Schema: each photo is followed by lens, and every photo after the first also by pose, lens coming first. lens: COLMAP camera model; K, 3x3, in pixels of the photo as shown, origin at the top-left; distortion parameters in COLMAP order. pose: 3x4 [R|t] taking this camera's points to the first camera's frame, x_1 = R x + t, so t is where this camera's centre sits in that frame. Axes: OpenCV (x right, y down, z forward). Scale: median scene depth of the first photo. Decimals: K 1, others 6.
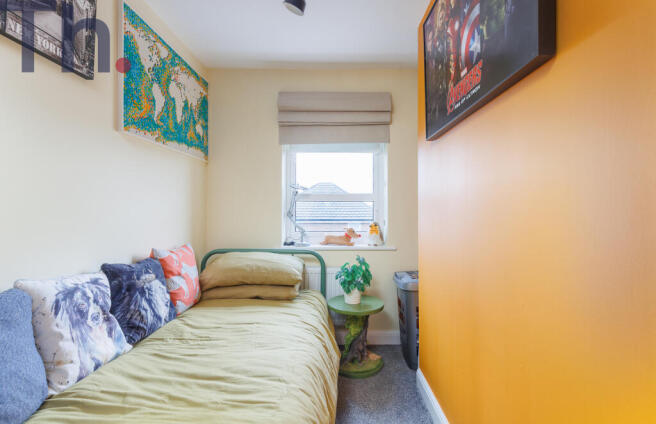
lens RADIAL K [[309.0, 0, 328.9], [0, 309.0, 206.6], [0, 0, 1]] dist [0.003067, 0.000475]
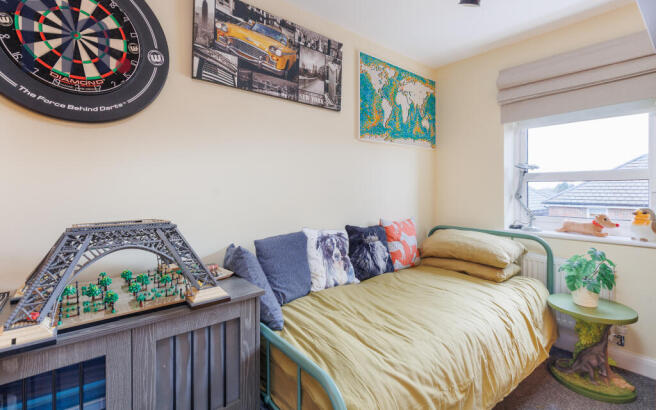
lens RADIAL K [[300.9, 0, 328.9], [0, 300.9, 187.2], [0, 0, 1]] dist [0.001829, -0.000210]
pose [[0.637350, -0.007204, -0.770540, 0.298777], [0.006391, 0.999971, -0.004062, -0.002148], [0.770548, -0.002335, 0.637378, -0.037431]]
